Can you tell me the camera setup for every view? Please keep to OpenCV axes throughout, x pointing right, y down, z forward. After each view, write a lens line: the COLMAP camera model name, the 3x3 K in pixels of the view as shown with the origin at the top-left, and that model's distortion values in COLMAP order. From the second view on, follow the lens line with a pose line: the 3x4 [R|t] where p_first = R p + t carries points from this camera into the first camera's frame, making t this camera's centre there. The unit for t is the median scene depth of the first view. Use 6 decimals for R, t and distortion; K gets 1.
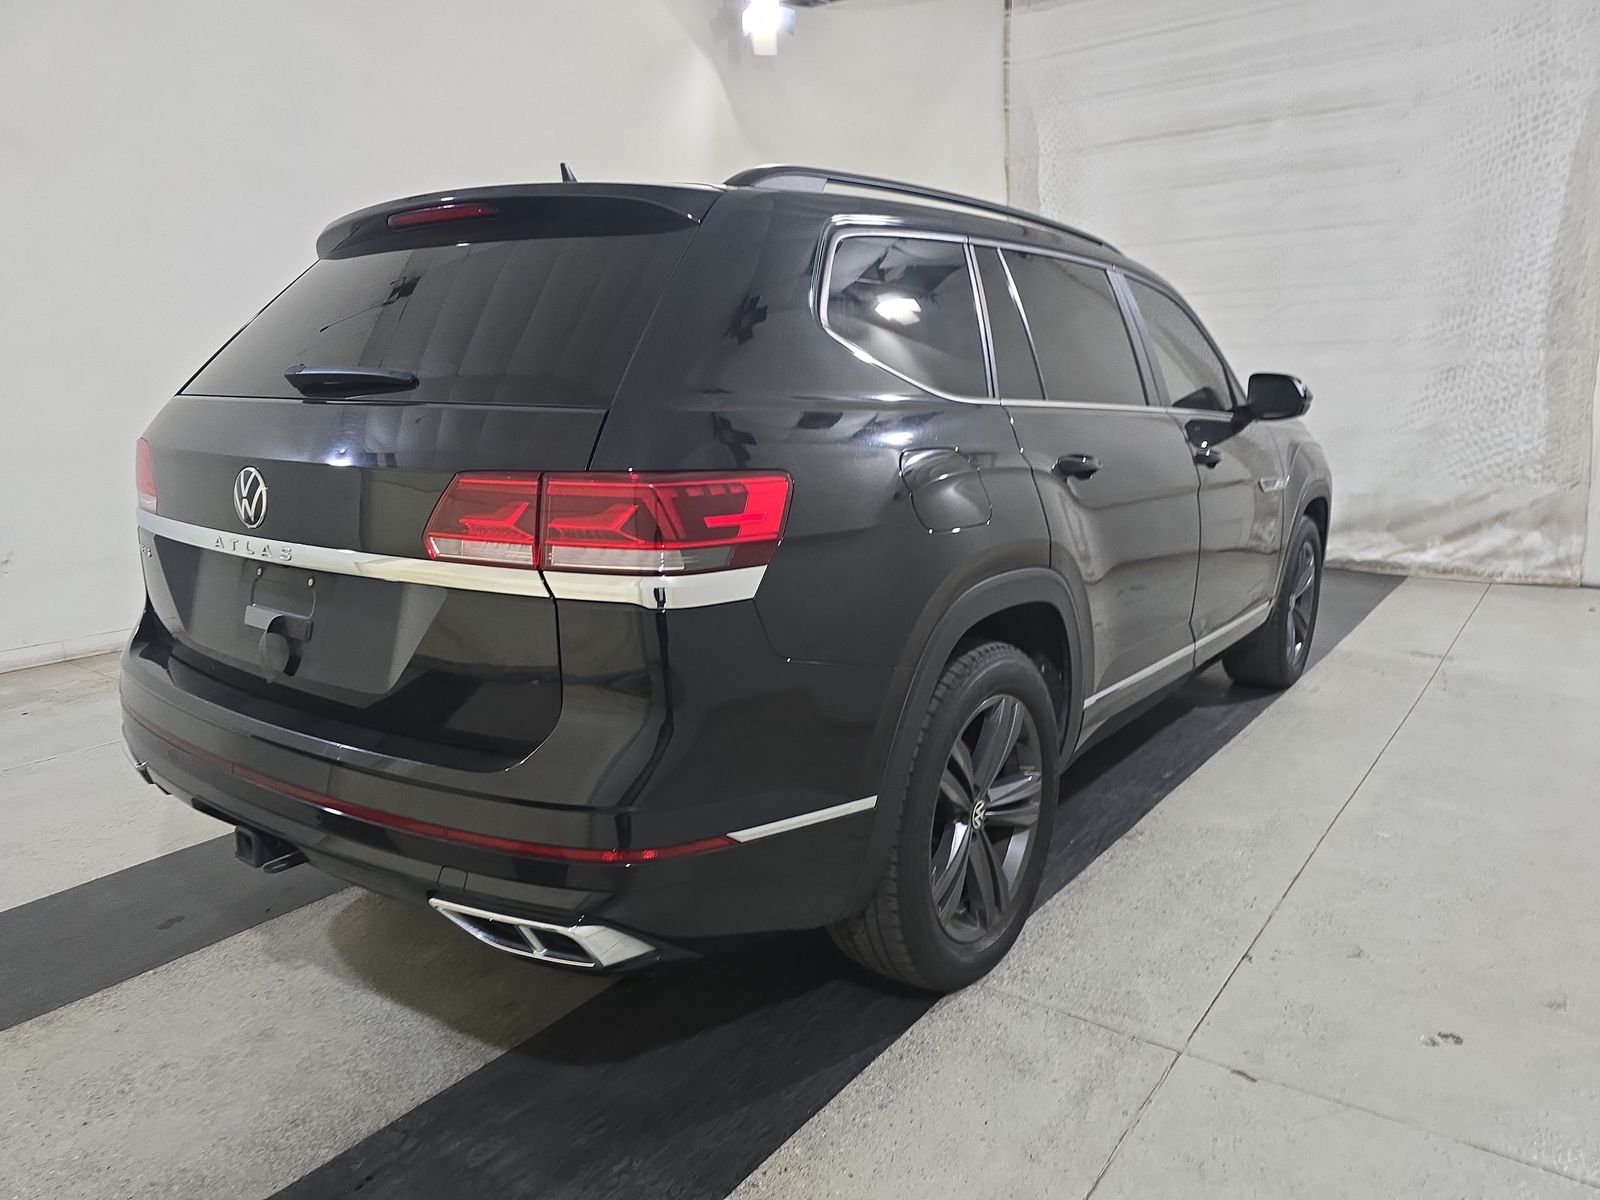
lens RADIAL K [[1086.8, 0, 800.0], [0, 1086.8, 600.0], [0, 0, 1]] dist [0.040591, -0.030120]
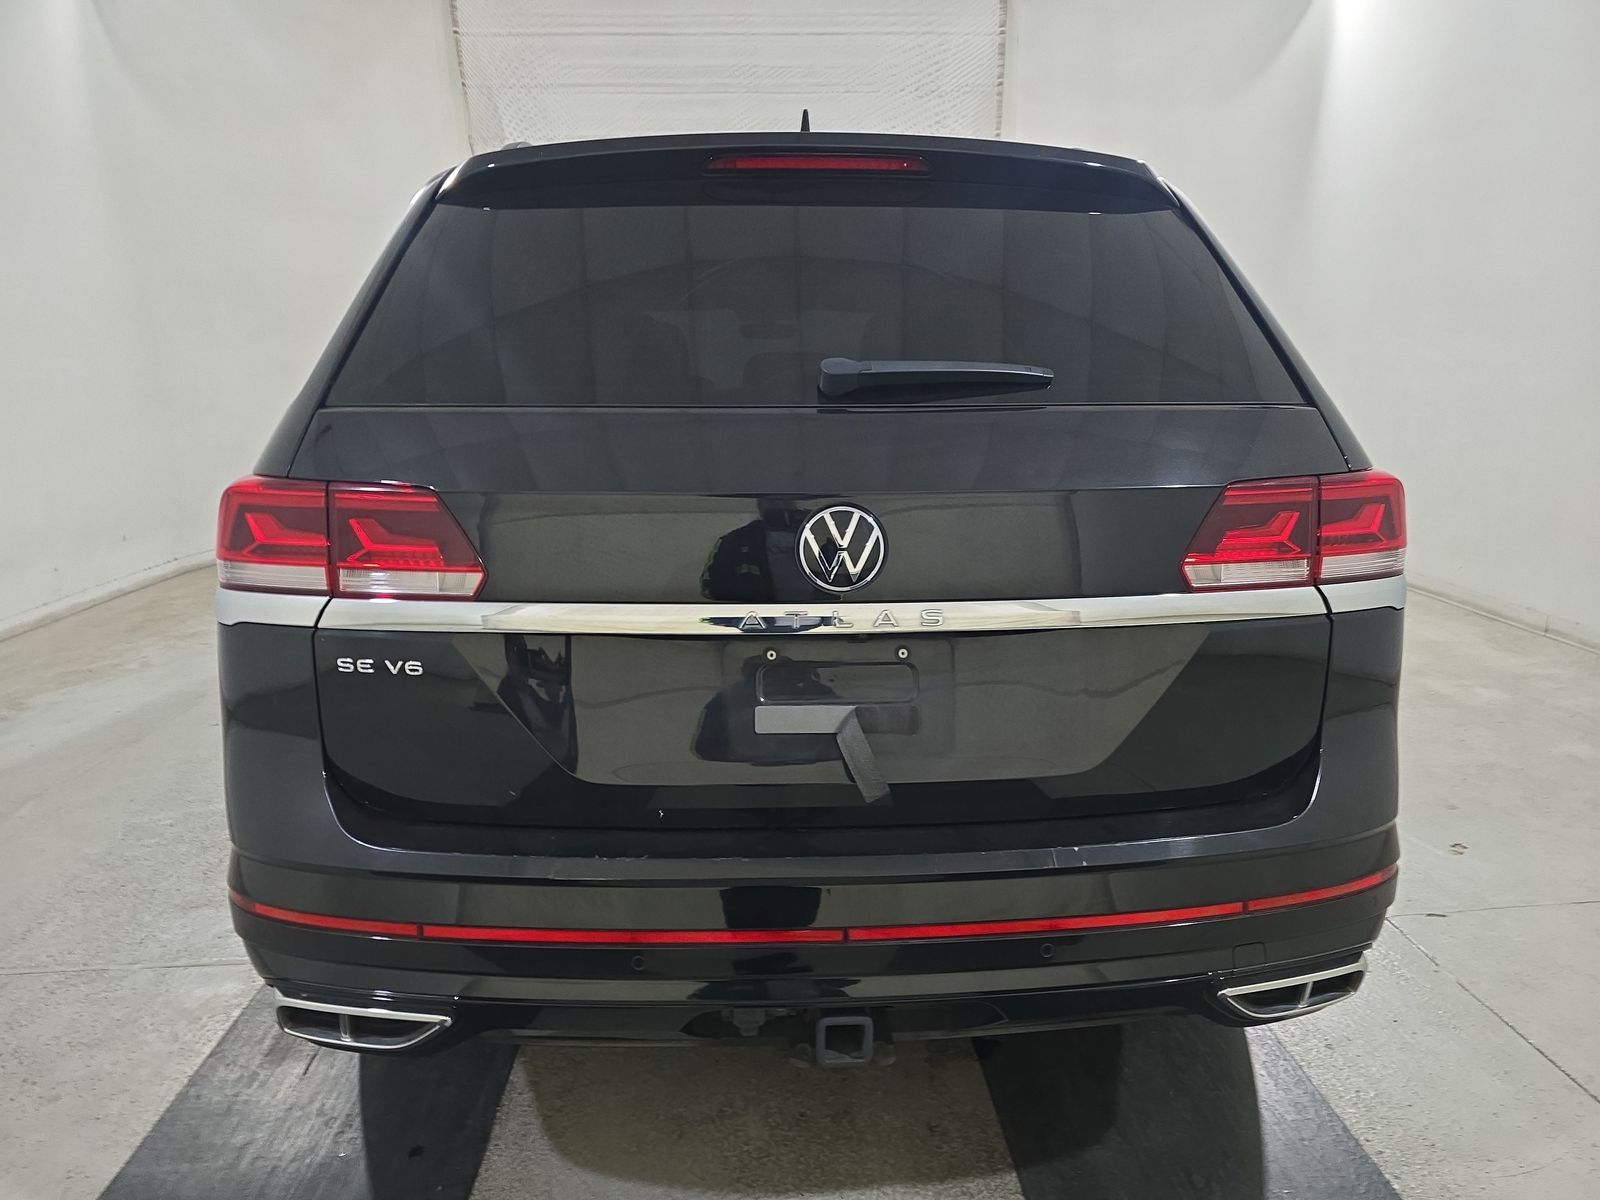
lens RADIAL K [[1086.8, 0, 800.0], [0, 1086.8, 600.0], [0, 0, 1]] dist [0.040591, -0.030120]
pose [[0.764901, -0.134594, 0.629930, -0.860038], [0.131708, 0.989945, 0.051588, -0.089057], [-0.630539, 0.043507, 0.774937, 0.426023]]
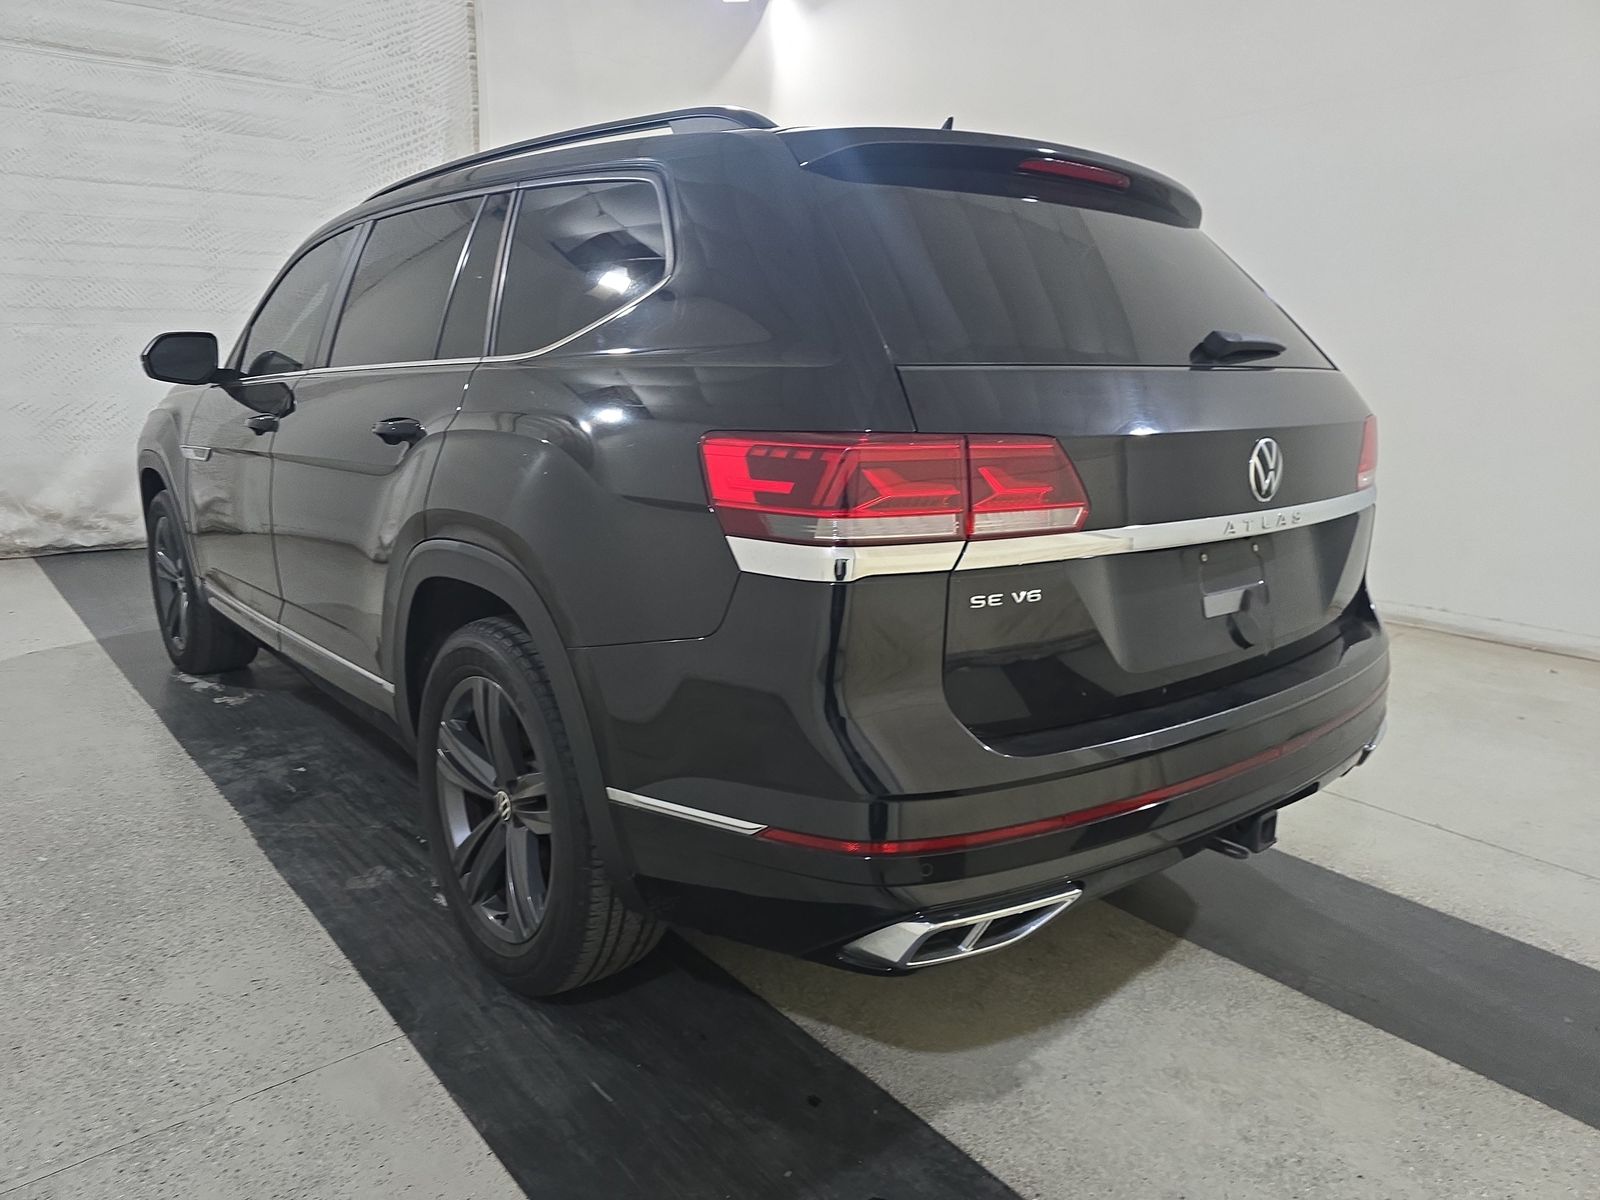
lens RADIAL K [[1093.4, 0, 804.8], [0, 1093.4, 594.2], [0, 0, 1]] dist [0.054514, -0.049180]
pose [[0.216299, -0.199665, 0.955693, -1.370639], [0.180727, 0.970137, 0.161779, -0.194116], [-0.959454, 0.137727, 0.245924, 1.034984]]
